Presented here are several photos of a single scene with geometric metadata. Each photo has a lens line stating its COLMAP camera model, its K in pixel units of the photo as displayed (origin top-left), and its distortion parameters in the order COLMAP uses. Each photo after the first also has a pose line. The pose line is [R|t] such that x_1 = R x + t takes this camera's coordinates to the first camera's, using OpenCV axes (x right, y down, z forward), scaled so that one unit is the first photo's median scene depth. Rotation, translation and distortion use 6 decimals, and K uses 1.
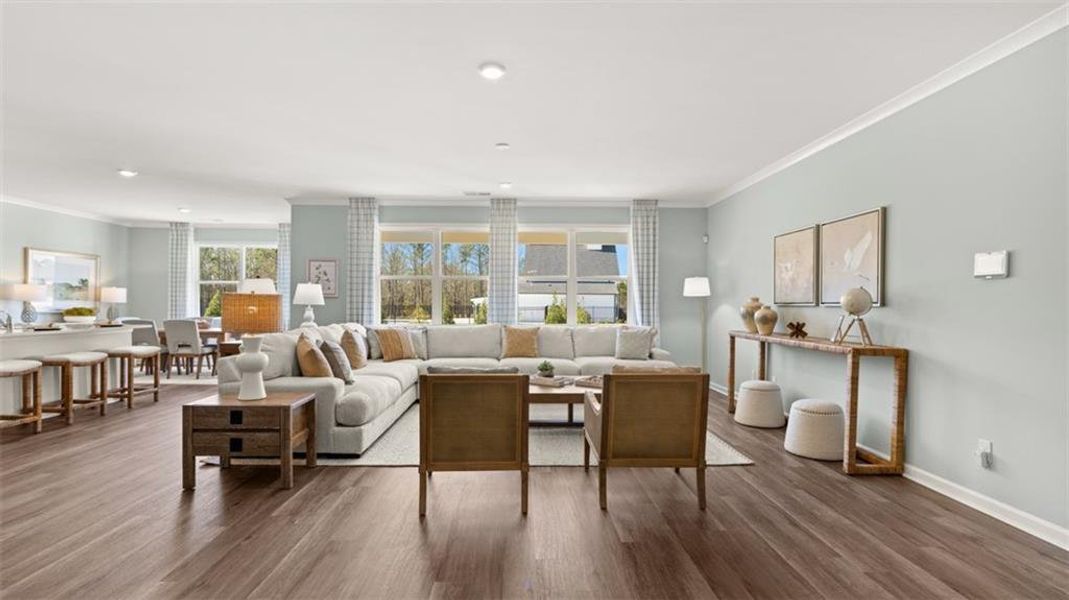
lens RADIAL K [[497.8, 0, 527.6], [0, 497.8, 308.4], [0, 0, 1]] dist [0.000873, -0.000212]
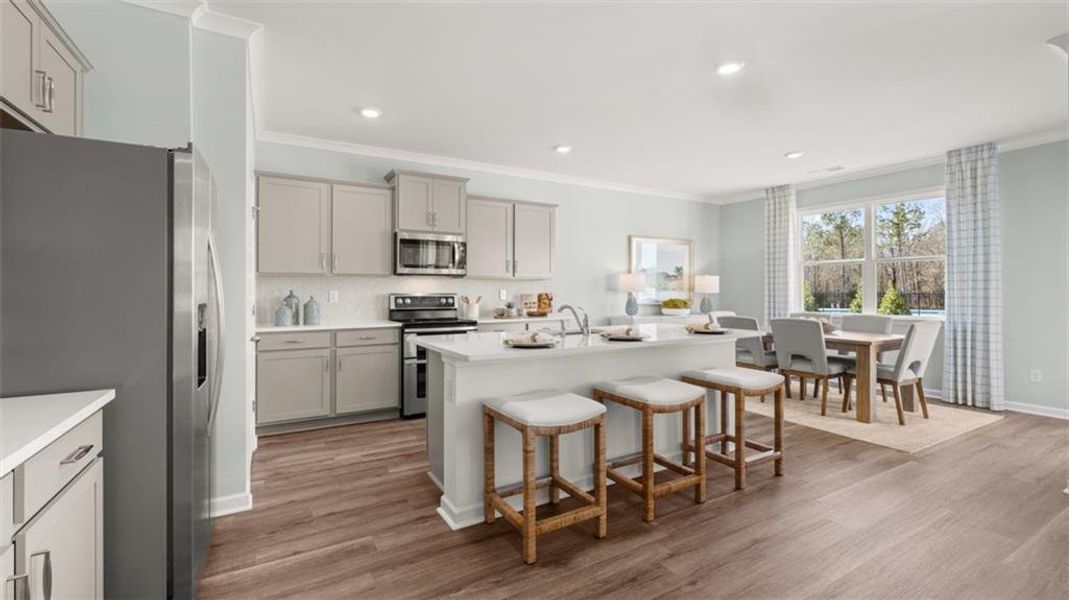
lens RADIAL K [[450.7, 0, 523.8], [0, 450.7, 287.2], [0, 0, 1]] dist [-0.001931, -0.000040]
pose [[0.479149, -0.018763, -0.877533, -0.314195], [0.000946, 0.999782, -0.020861, -0.005843], [0.877733, 0.009165, 0.479063, 0.367453]]
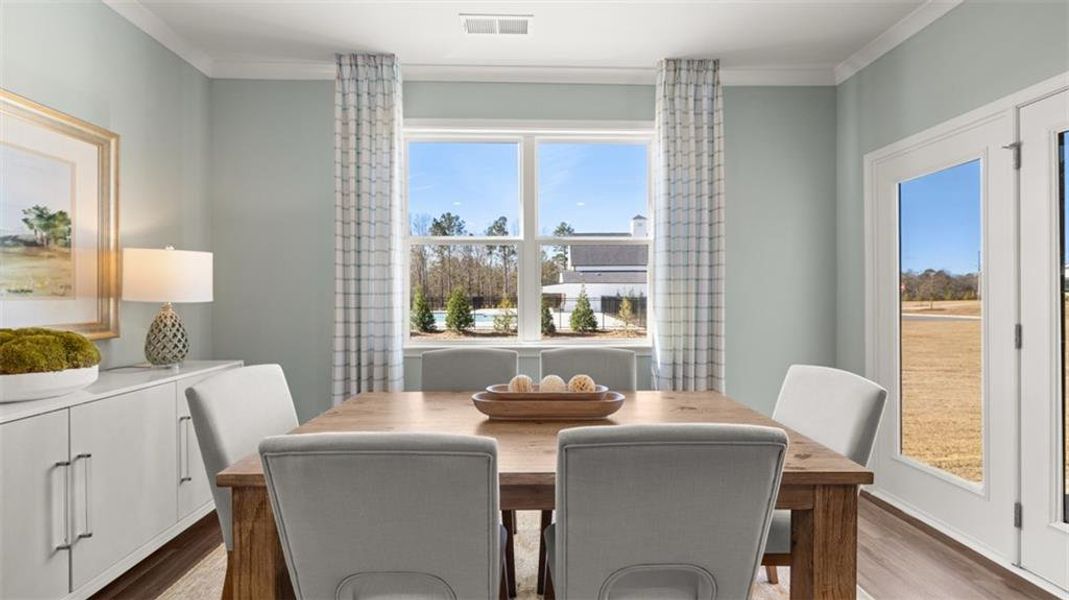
lens RADIAL K [[450.7, 0, 532.3], [0, 450.7, 298.1], [0, 0, 1]] dist [-0.001931, -0.000040]
pose [[0.999842, -0.010707, 0.014215, -0.657346], [0.010715, 0.999942, -0.000491, -0.012361], [-0.014208, 0.000644, 0.999899, 0.775793]]
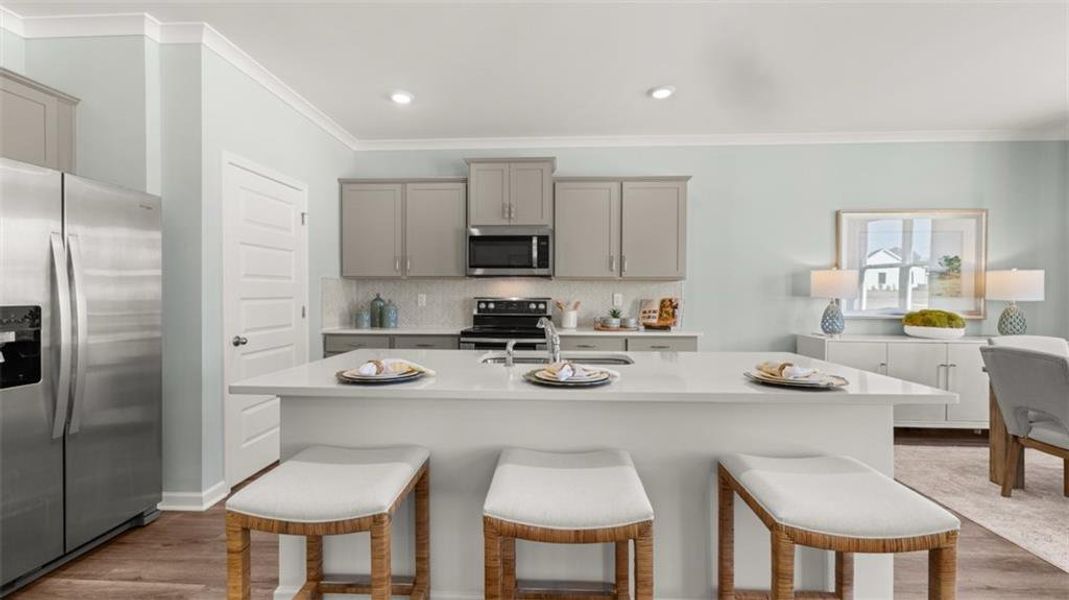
lens RADIAL K [[450.7, 0, 530.3], [0, 450.7, 297.3], [0, 0, 1]] dist [-0.001931, -0.000040]
pose [[-0.070198, -0.004972, -0.997521, -0.380111], [-0.011019, 0.999930, -0.004209, -0.008439], [0.997472, 0.010697, -0.070248, 0.588080]]
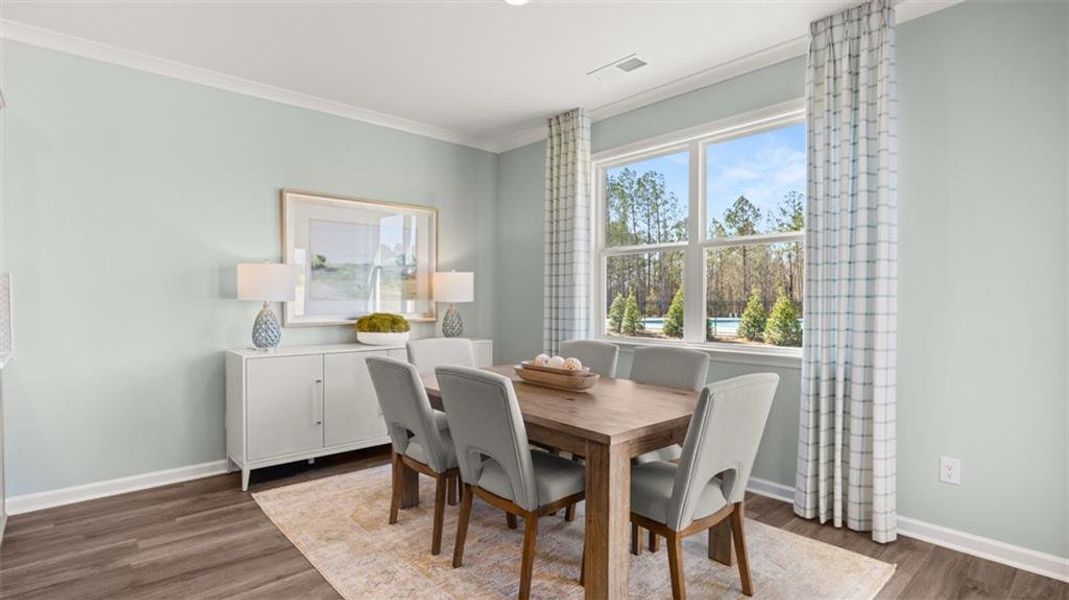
lens RADIAL K [[523.1, 0, 521.0], [0, 523.1, 306.5], [0, 0, 1]] dist [-0.007711, 0.000892]
pose [[0.649320, 0.002712, -0.760510, -0.420582], [0.000685, 0.999991, 0.004151, -0.009910], [0.760515, -0.003216, 0.649313, 0.751818]]
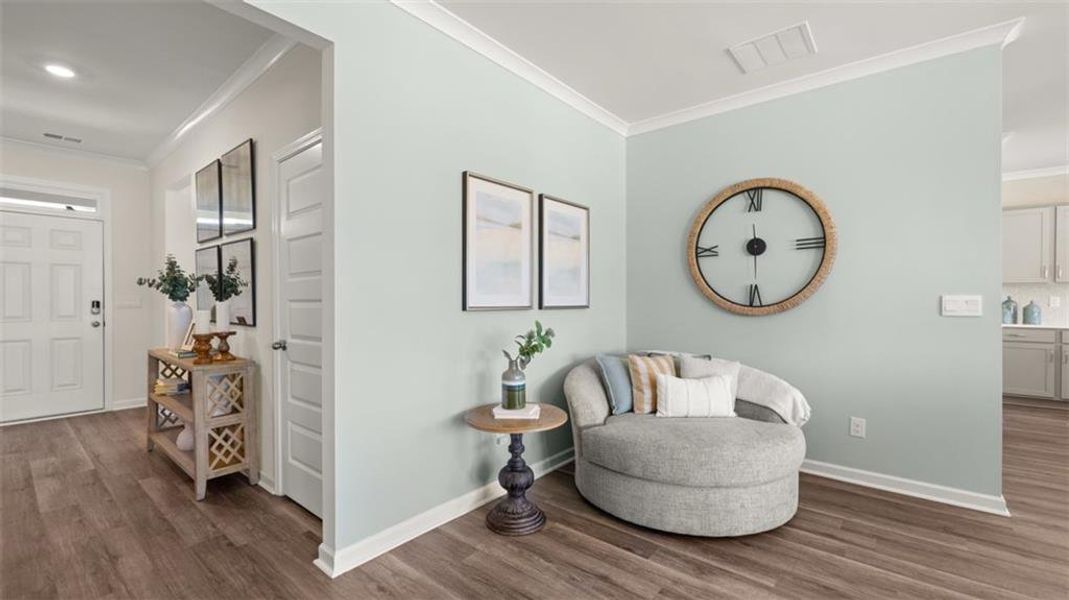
lens RADIAL K [[450.7, 0, 540.7], [0, 450.7, 298.6], [0, 0, 1]] dist [-0.001931, -0.000040]
pose [[-0.646014, -0.004819, -0.763310, 0.033170], [-0.011438, 0.999929, 0.003368, -0.004300], [0.763240, 0.010907, -0.646023, 0.286020]]
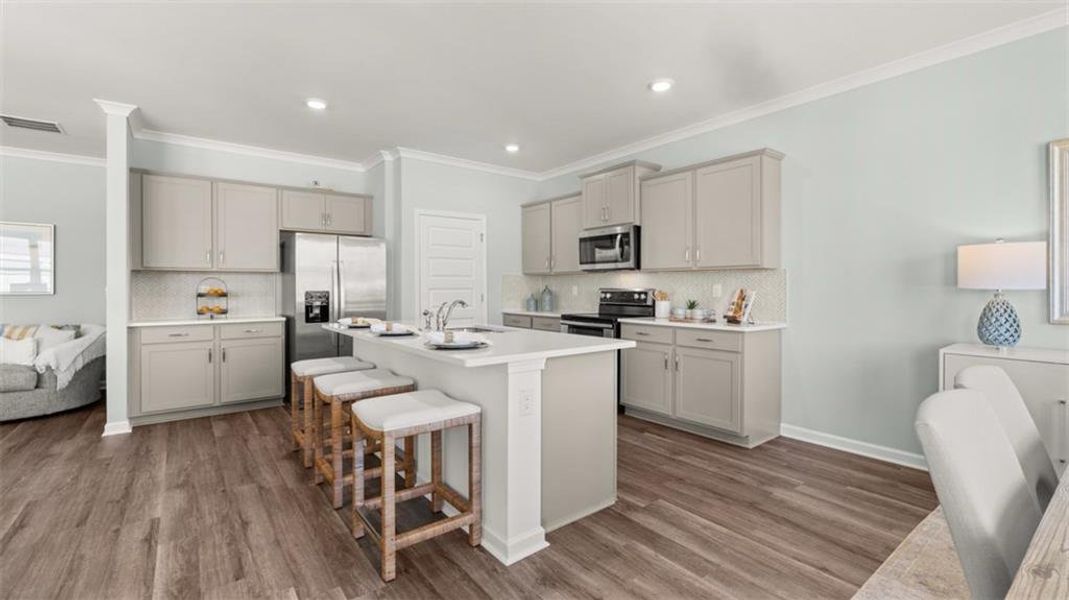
lens RADIAL K [[450.7, 0, 537.6], [0, 450.7, 292.1], [0, 0, 1]] dist [-0.001931, -0.000040]
pose [[-0.793738, -0.002171, -0.608256, -0.450182], [-0.011333, 0.999873, 0.011220, -0.010713], [0.608154, 0.015799, -0.793662, 0.916425]]
